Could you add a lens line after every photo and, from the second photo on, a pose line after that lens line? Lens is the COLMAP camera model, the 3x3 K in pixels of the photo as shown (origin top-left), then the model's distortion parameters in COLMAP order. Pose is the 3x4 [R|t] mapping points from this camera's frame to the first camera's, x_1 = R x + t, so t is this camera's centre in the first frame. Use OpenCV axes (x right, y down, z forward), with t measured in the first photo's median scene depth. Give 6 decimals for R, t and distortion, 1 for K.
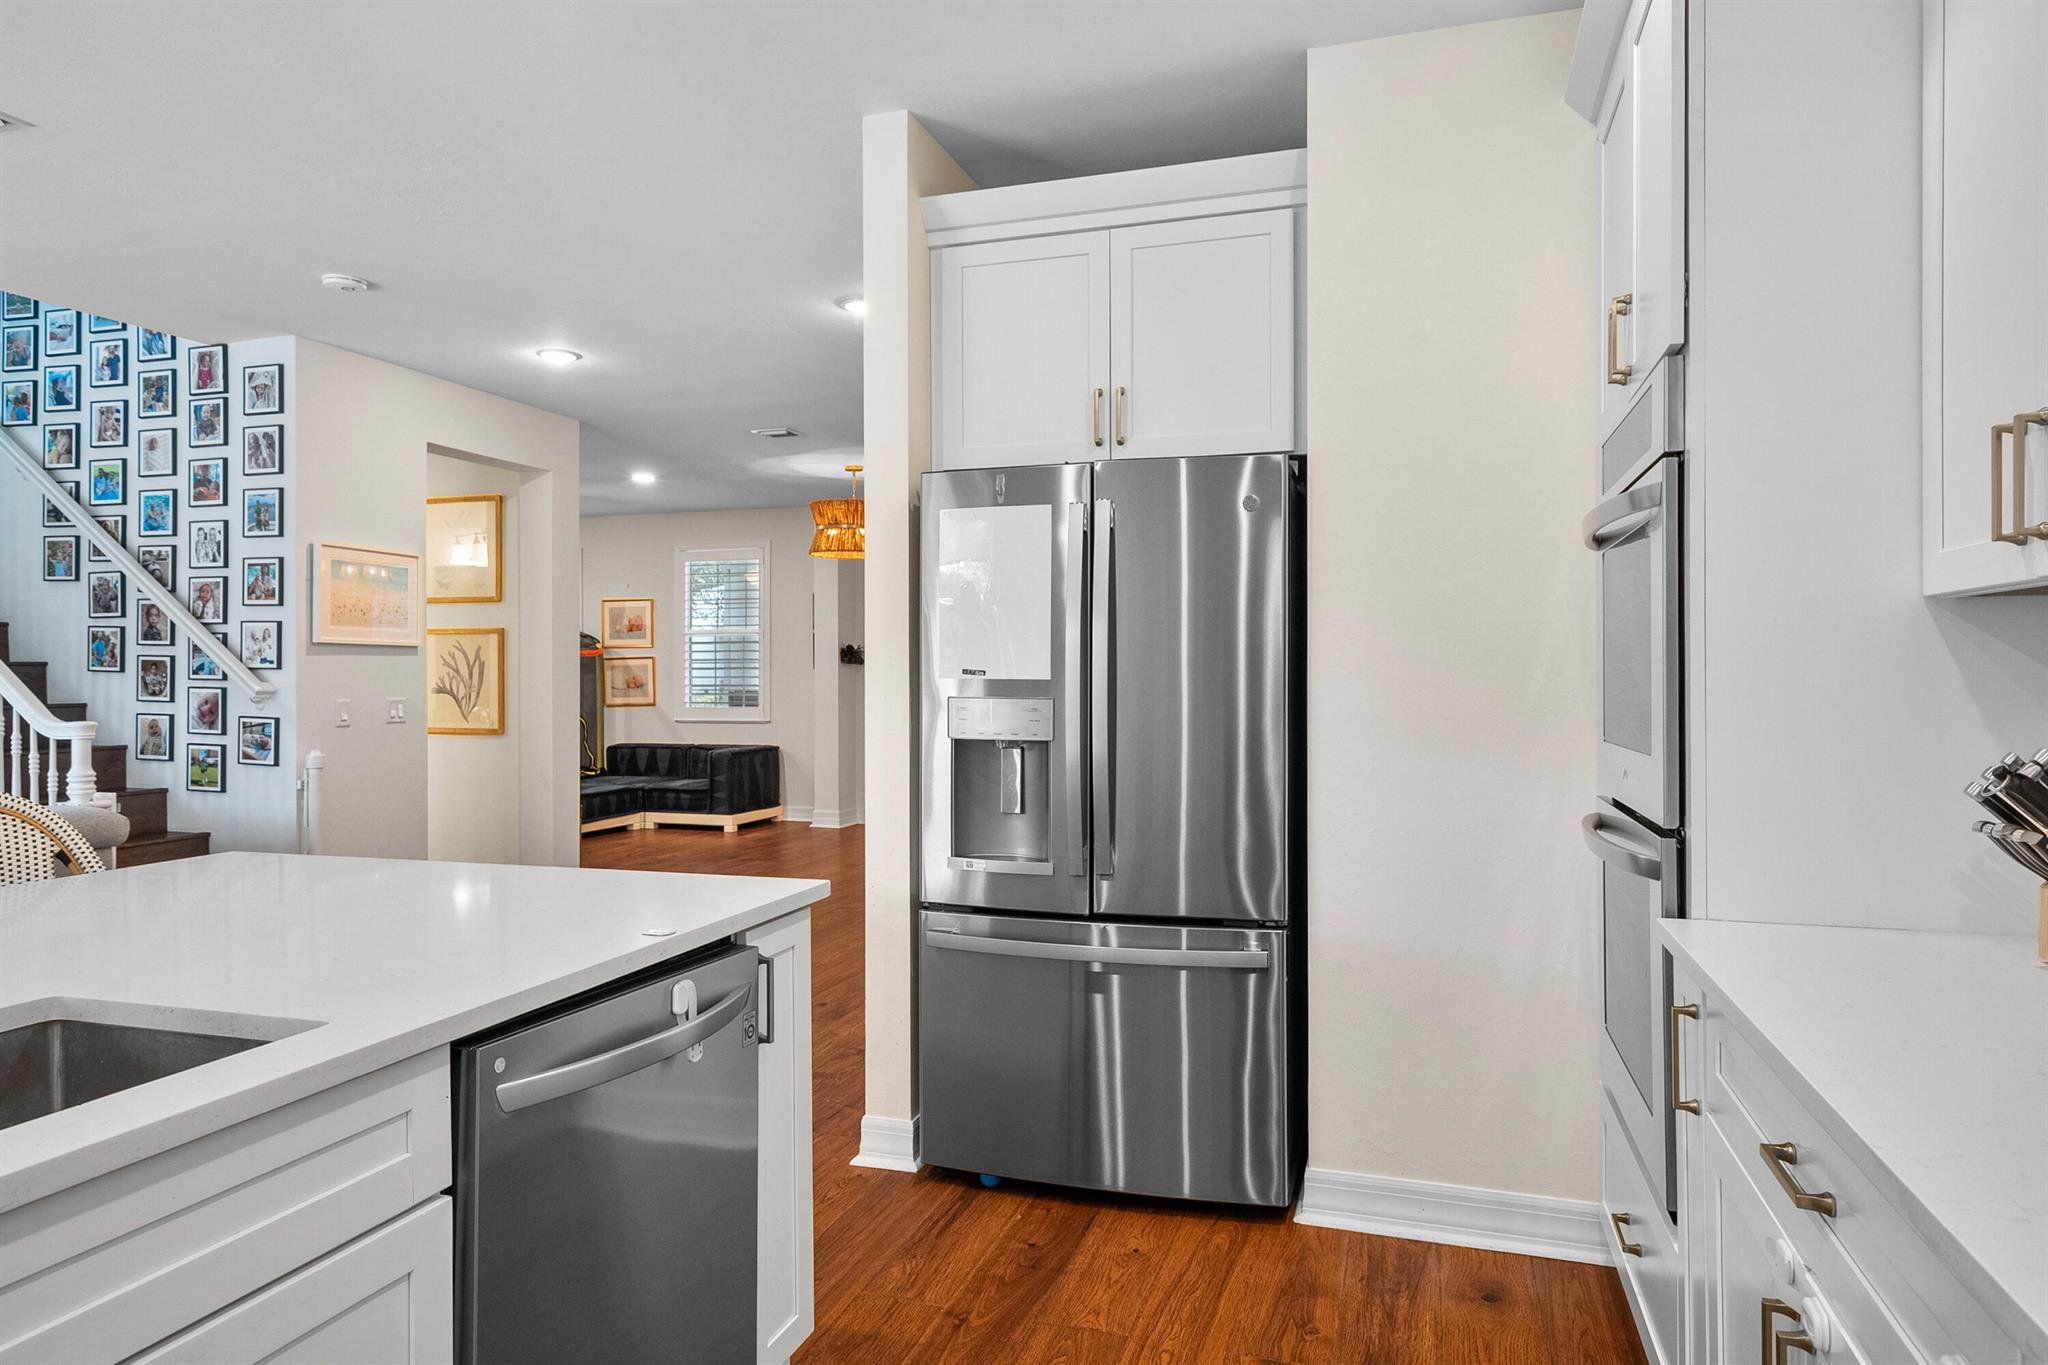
lens RADIAL K [[1266.5, 0, 1025.8], [0, 1266.5, 673.2], [0, 0, 1]] dist [0.000852, 0.000248]
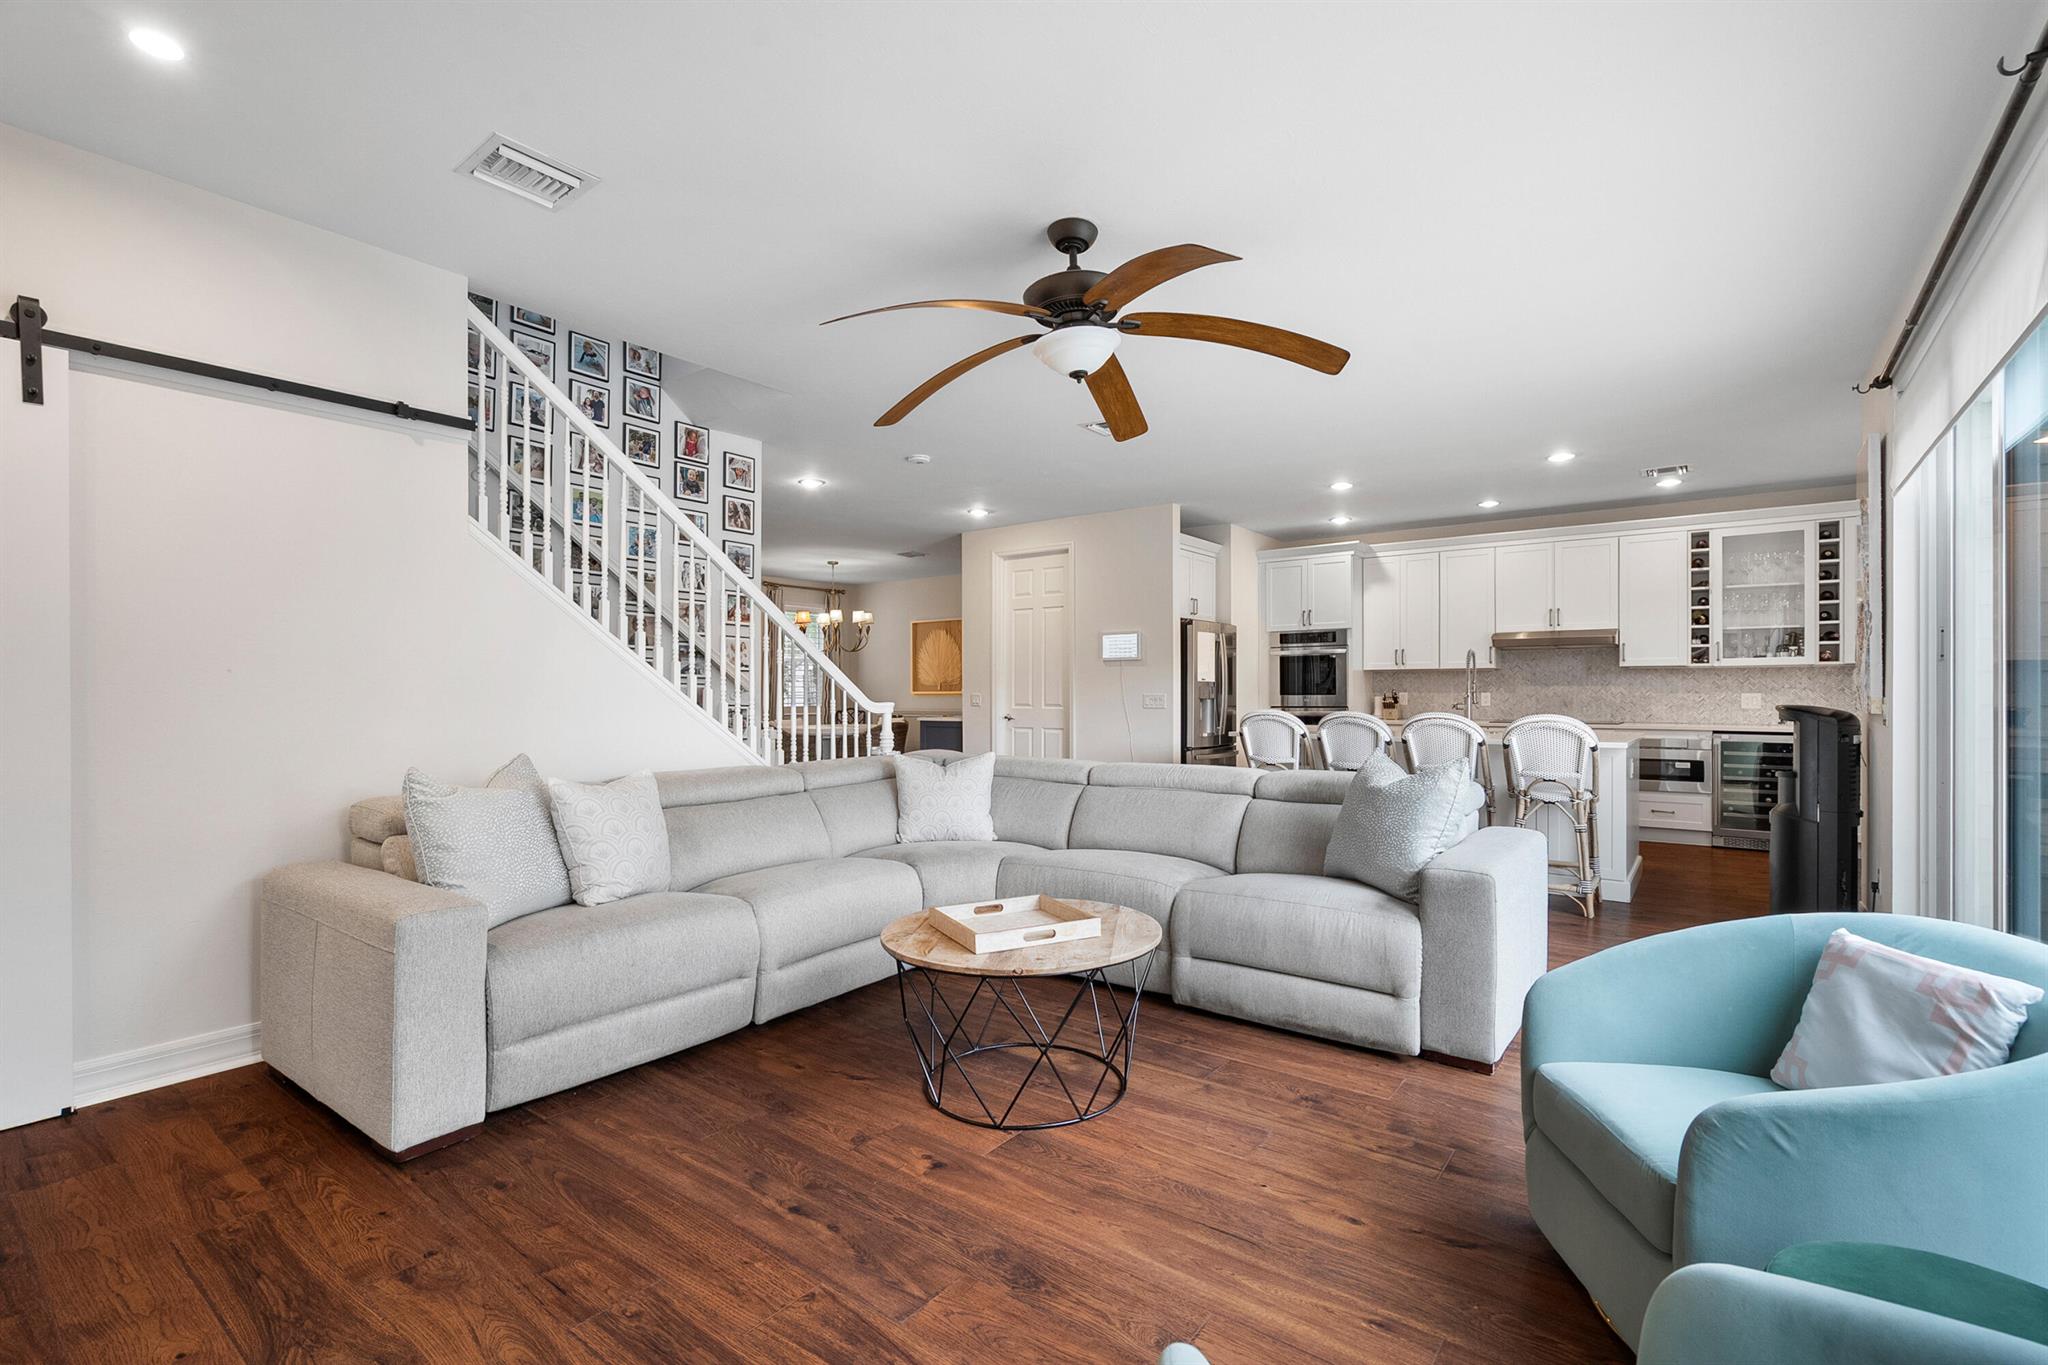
lens RADIAL K [[927.8, 0, 1026.5], [0, 927.8, 695.2], [0, 0, 1]] dist [0.002254, 0.000505]
pose [[0.346445, 0.005585, 0.938054, -1.460996], [-0.009683, 0.999950, -0.002377, 0.025533], [-0.938020, -0.008260, 0.346481, 0.332929]]
